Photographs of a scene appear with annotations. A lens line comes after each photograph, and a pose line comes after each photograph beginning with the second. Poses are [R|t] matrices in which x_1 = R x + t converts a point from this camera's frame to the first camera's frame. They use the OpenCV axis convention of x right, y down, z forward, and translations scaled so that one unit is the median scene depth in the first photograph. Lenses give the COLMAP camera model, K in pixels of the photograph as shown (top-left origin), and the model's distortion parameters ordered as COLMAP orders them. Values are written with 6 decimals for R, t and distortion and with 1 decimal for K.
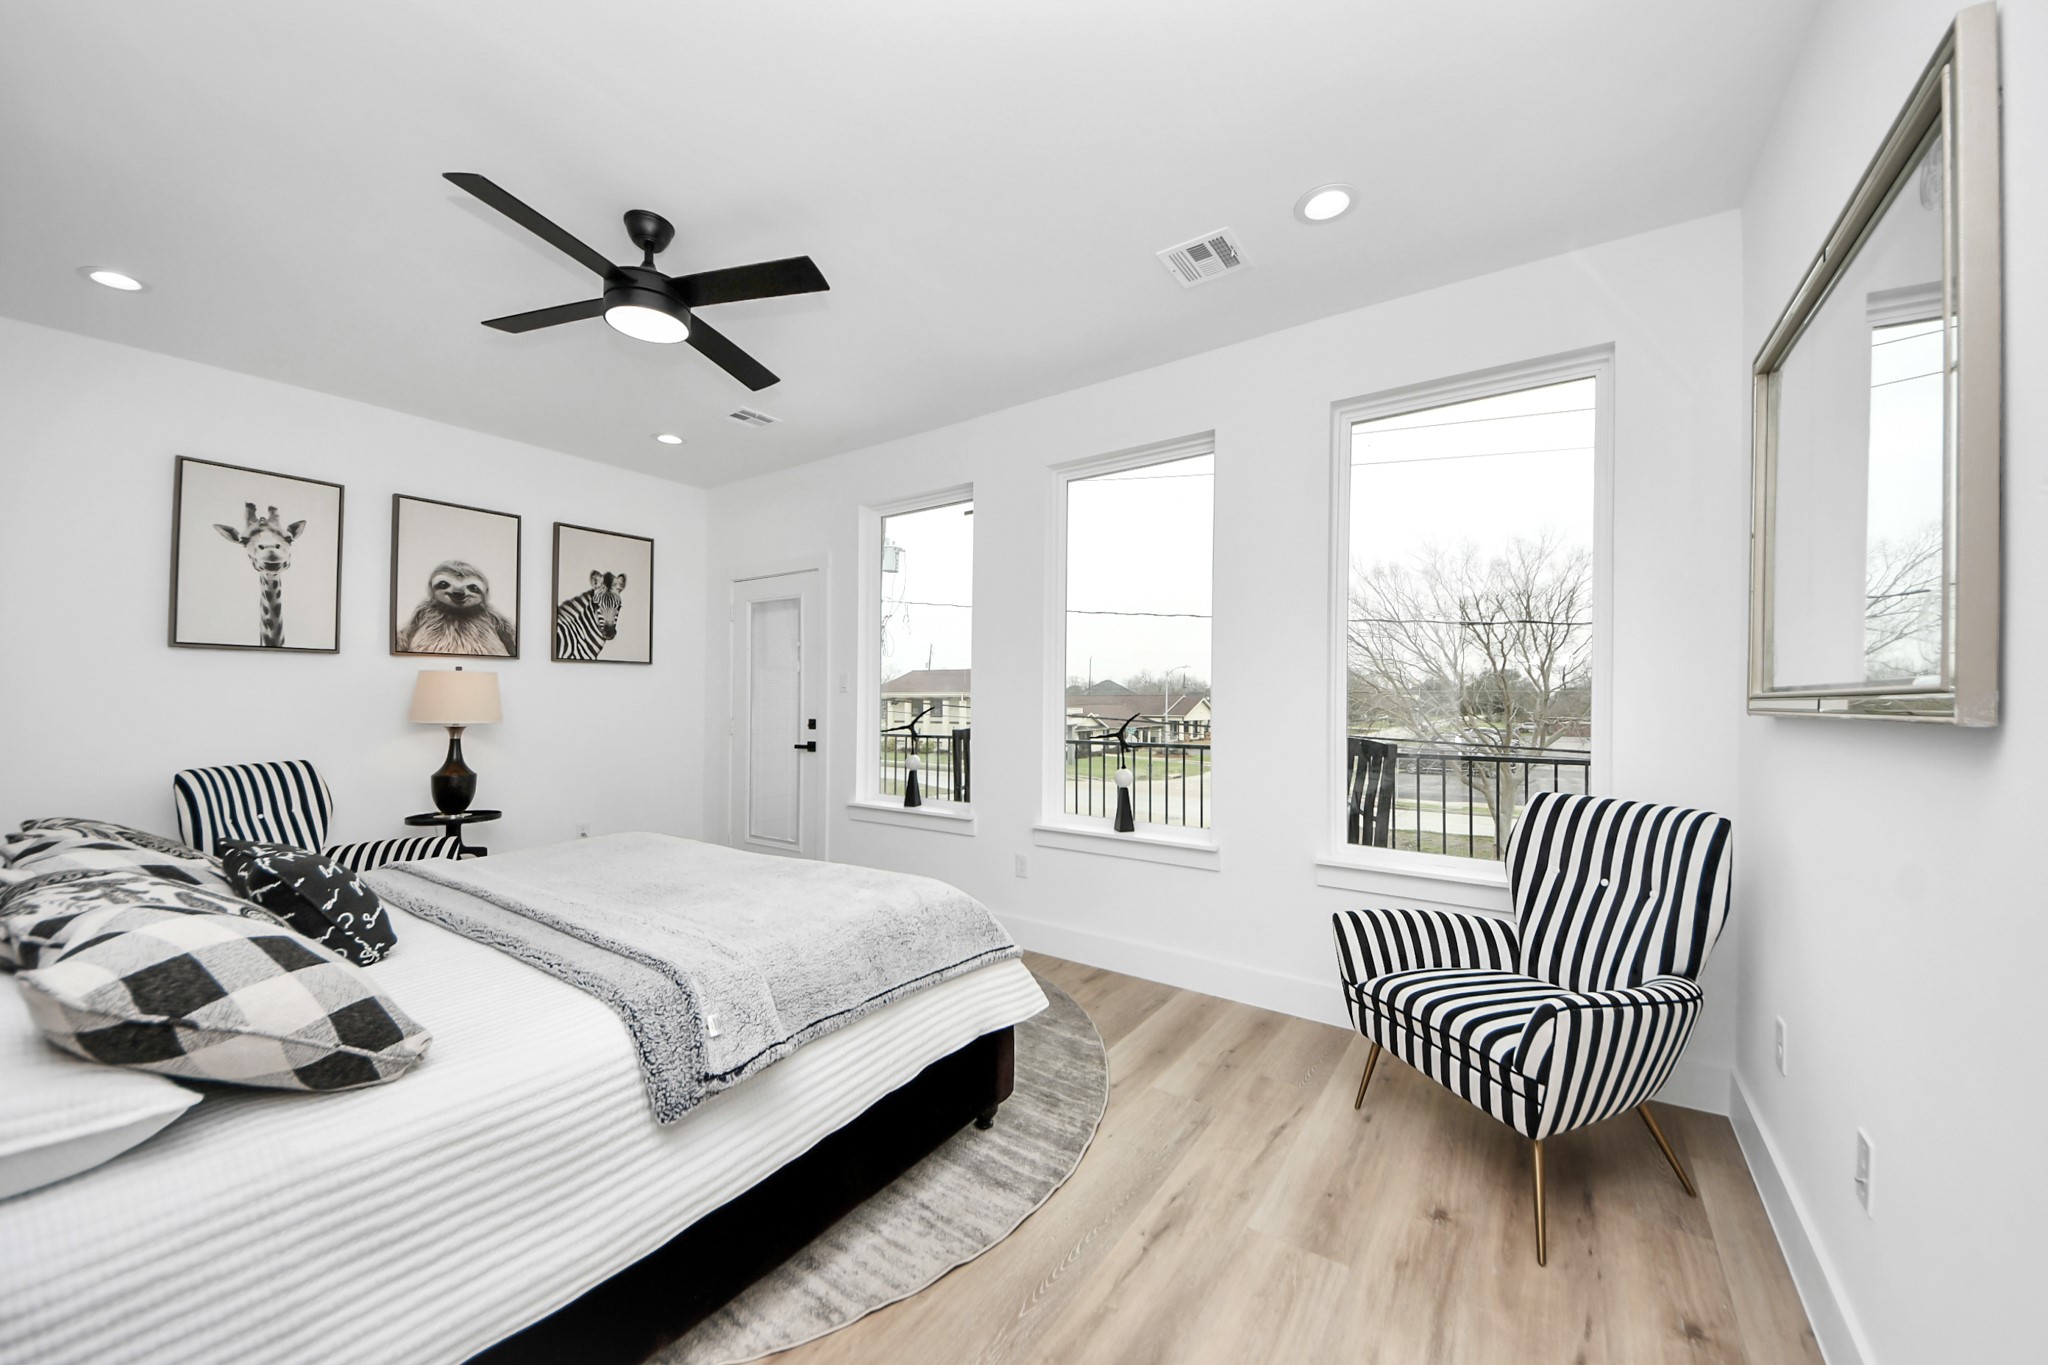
lens RADIAL K [[740.3, 0, 1008.8], [0, 740.3, 684.8], [0, 0, 1]] dist [0.003290, -0.008002]
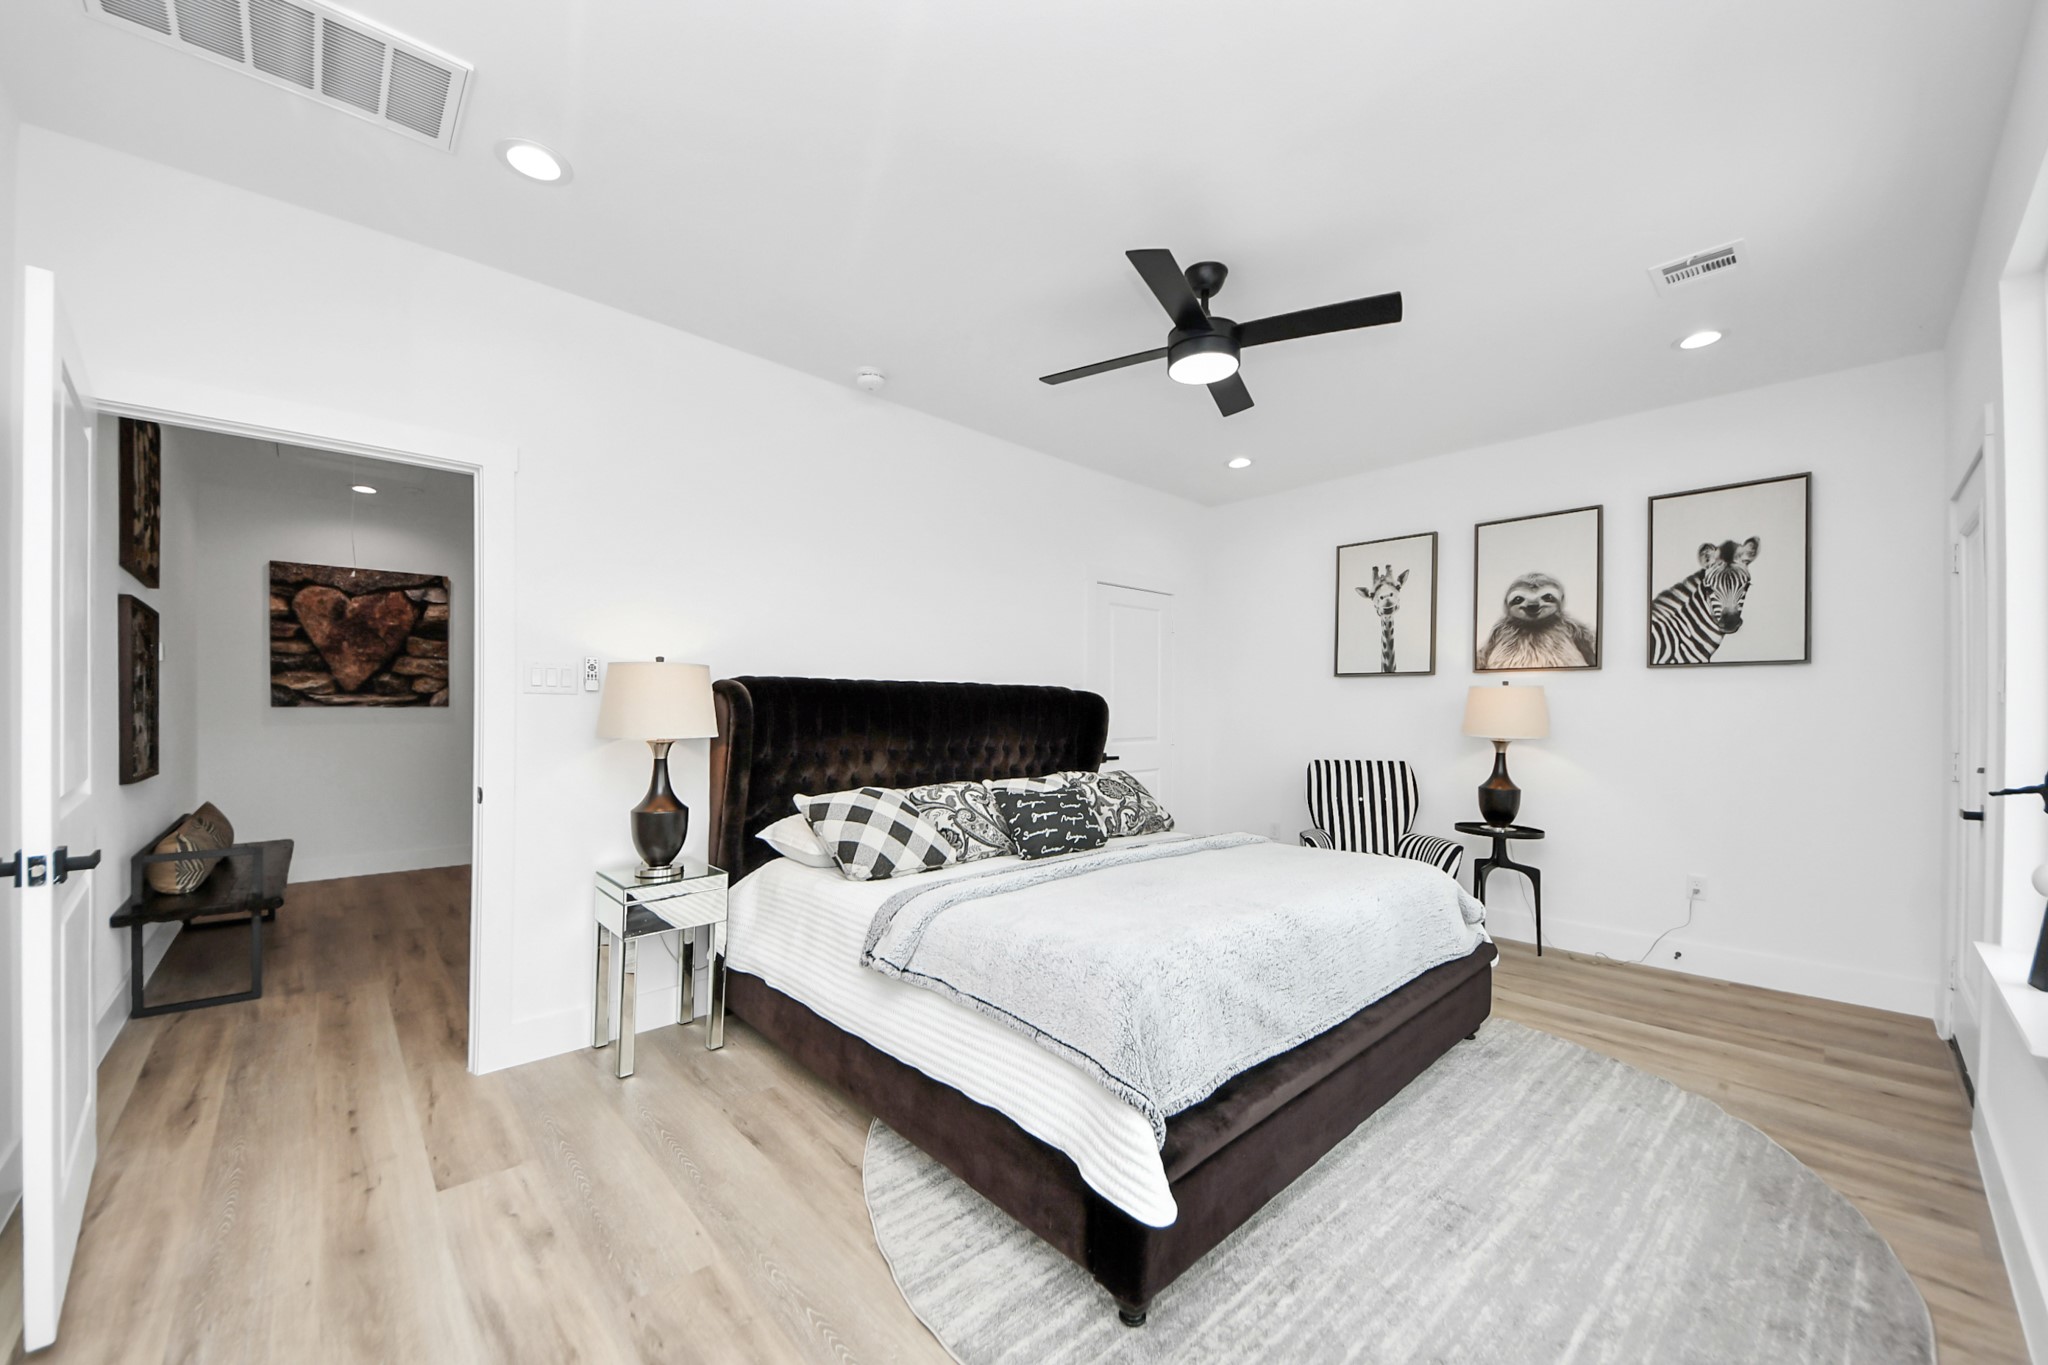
lens RADIAL K [[740.3, 0, 1035.5], [0, 740.3, 708.9], [0, 0, 1]] dist [0.003290, -0.008002]
pose [[-0.174415, -0.003282, -0.984667, 0.343817], [0.012785, 0.999903, -0.005598, 0.010246], [0.984589, -0.013565, -0.174356, 0.529440]]
